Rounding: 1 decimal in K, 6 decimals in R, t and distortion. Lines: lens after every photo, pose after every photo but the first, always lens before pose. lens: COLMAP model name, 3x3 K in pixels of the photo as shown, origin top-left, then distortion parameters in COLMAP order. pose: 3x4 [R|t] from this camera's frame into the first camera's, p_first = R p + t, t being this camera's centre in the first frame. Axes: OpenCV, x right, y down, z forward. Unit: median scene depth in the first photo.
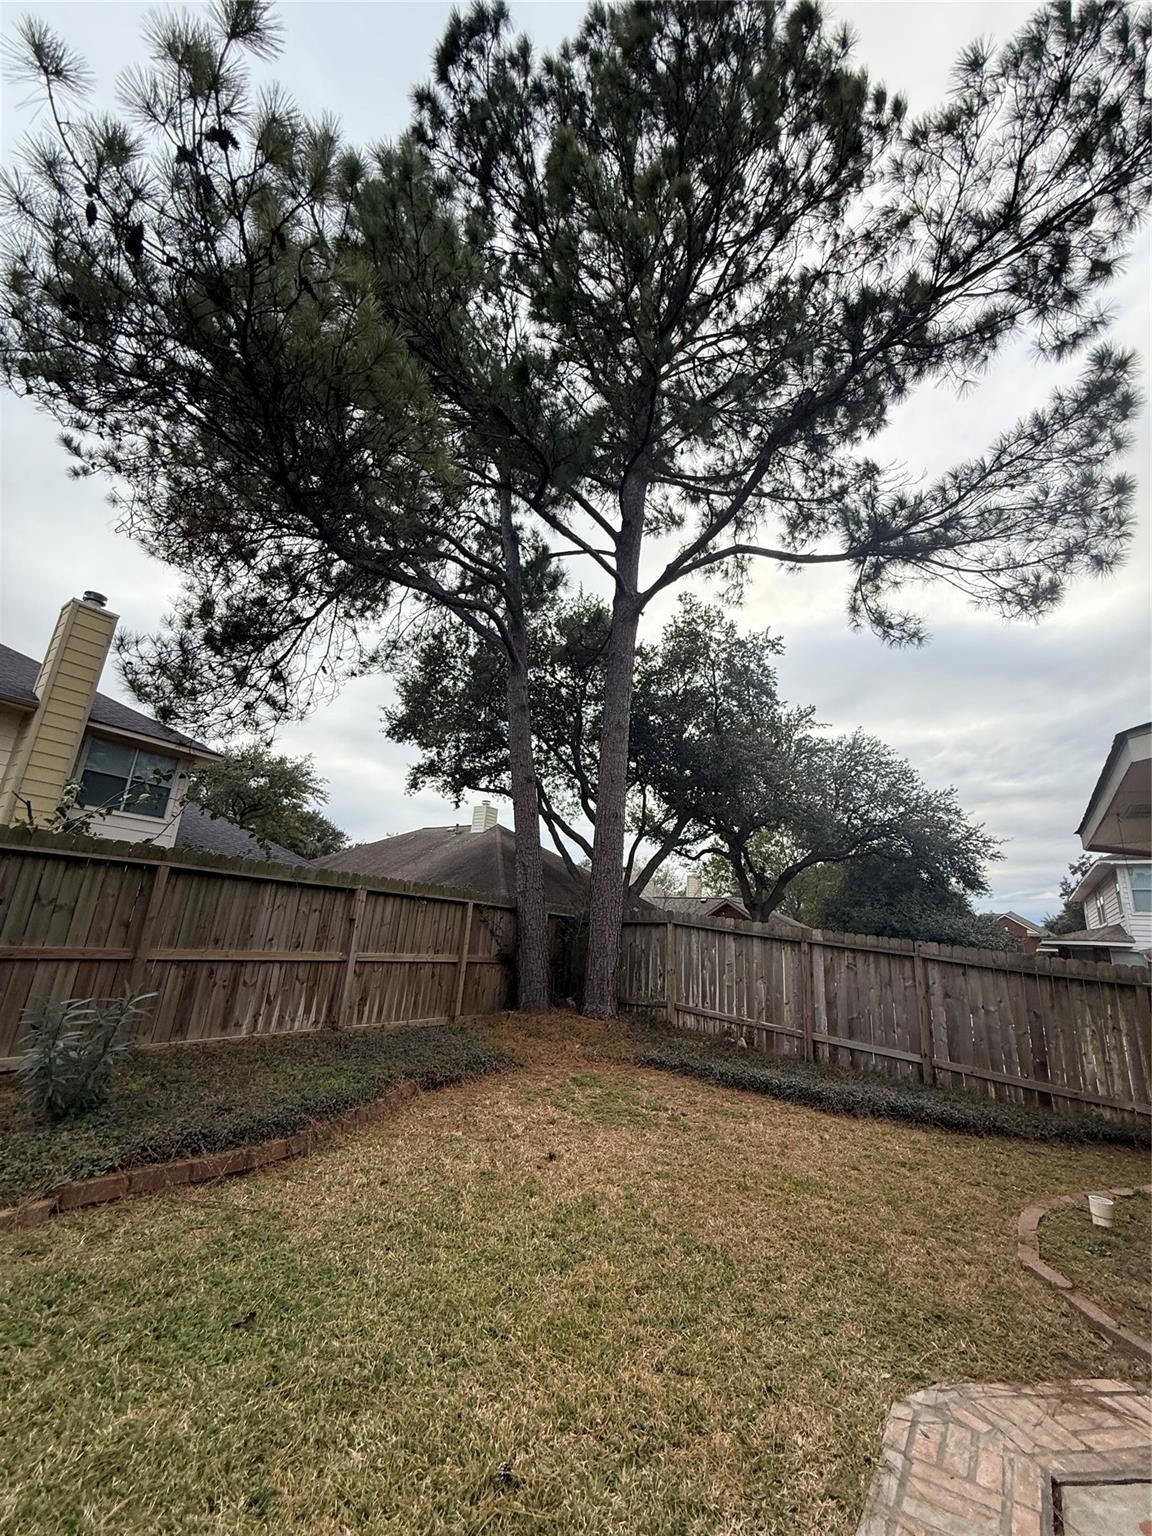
lens RADIAL K [[614.7, 0, 576.0], [0, 614.7, 768.0], [0, 0, 1]] dist [-0.001229, -0.000552]
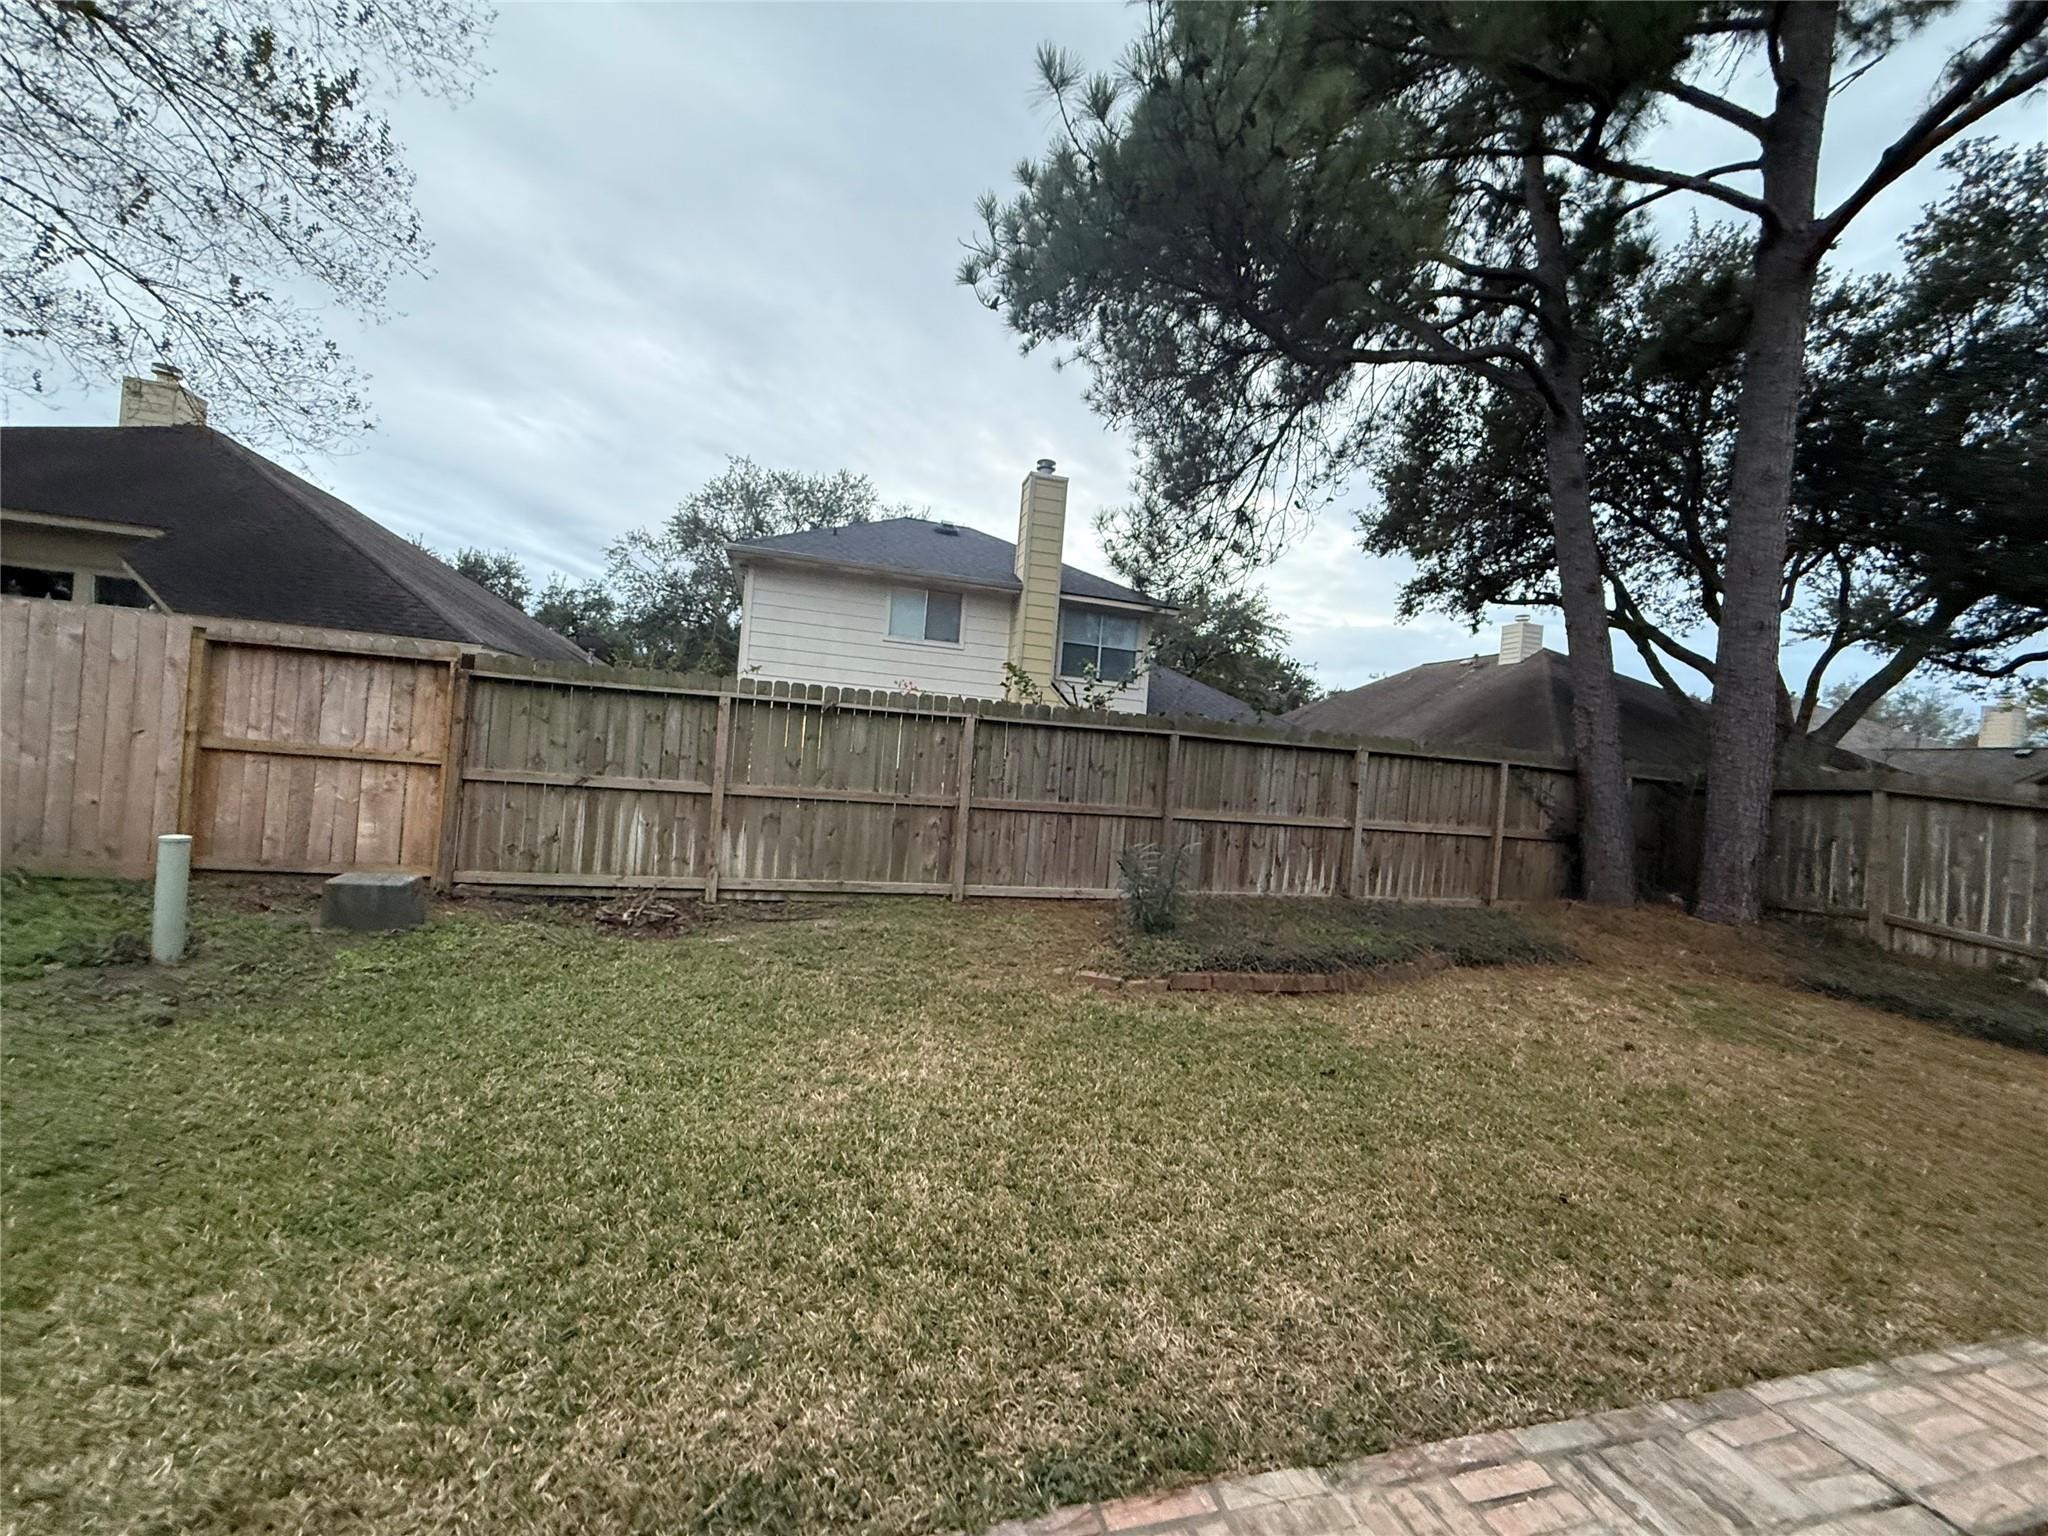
lens RADIAL K [[819.5, 0, 1018.9], [0, 819.5, 769.8], [0, 0, 1]] dist [-0.001229, -0.000552]
pose [[0.764470, -0.010917, -0.644567, 0.019802], [0.150900, 0.975109, 0.162455, -0.025632], [0.626750, -0.221457, 0.747089, -0.120898]]
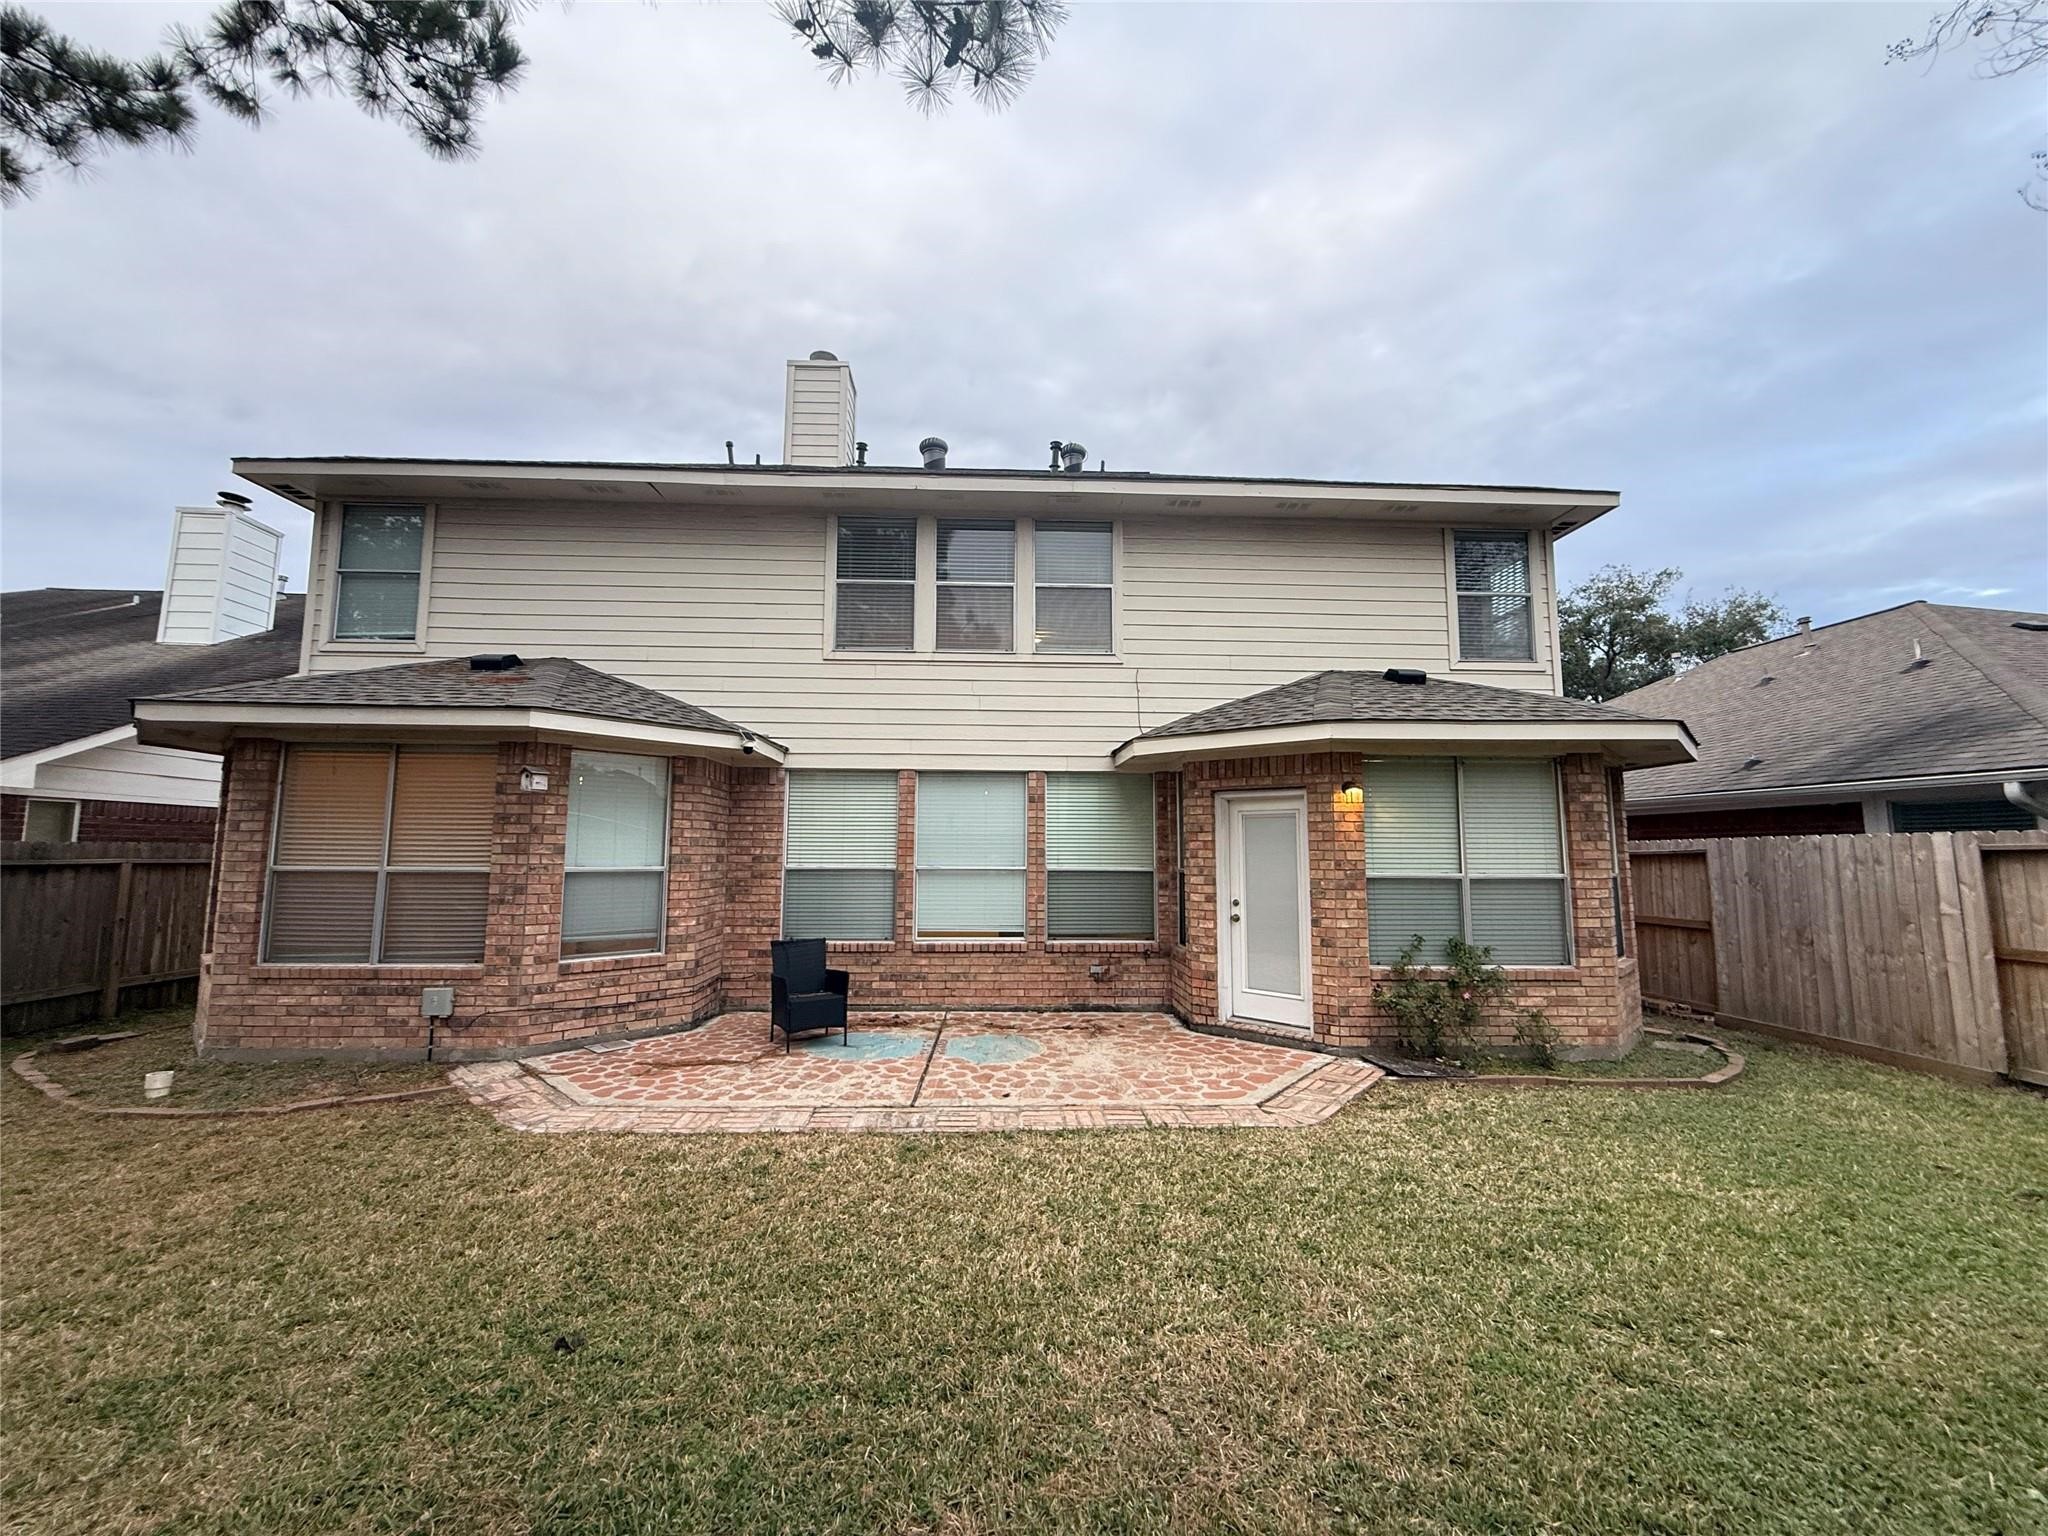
lens RADIAL K [[819.5, 0, 1018.9], [0, 819.5, 769.8], [0, 0, 1]] dist [-0.001229, -0.000552]
pose [[-0.594547, 0.008381, 0.804017, -0.371129], [-0.266704, 0.941279, -0.207032, 0.047310], [-0.758540, -0.337525, -0.557399, 0.291621]]
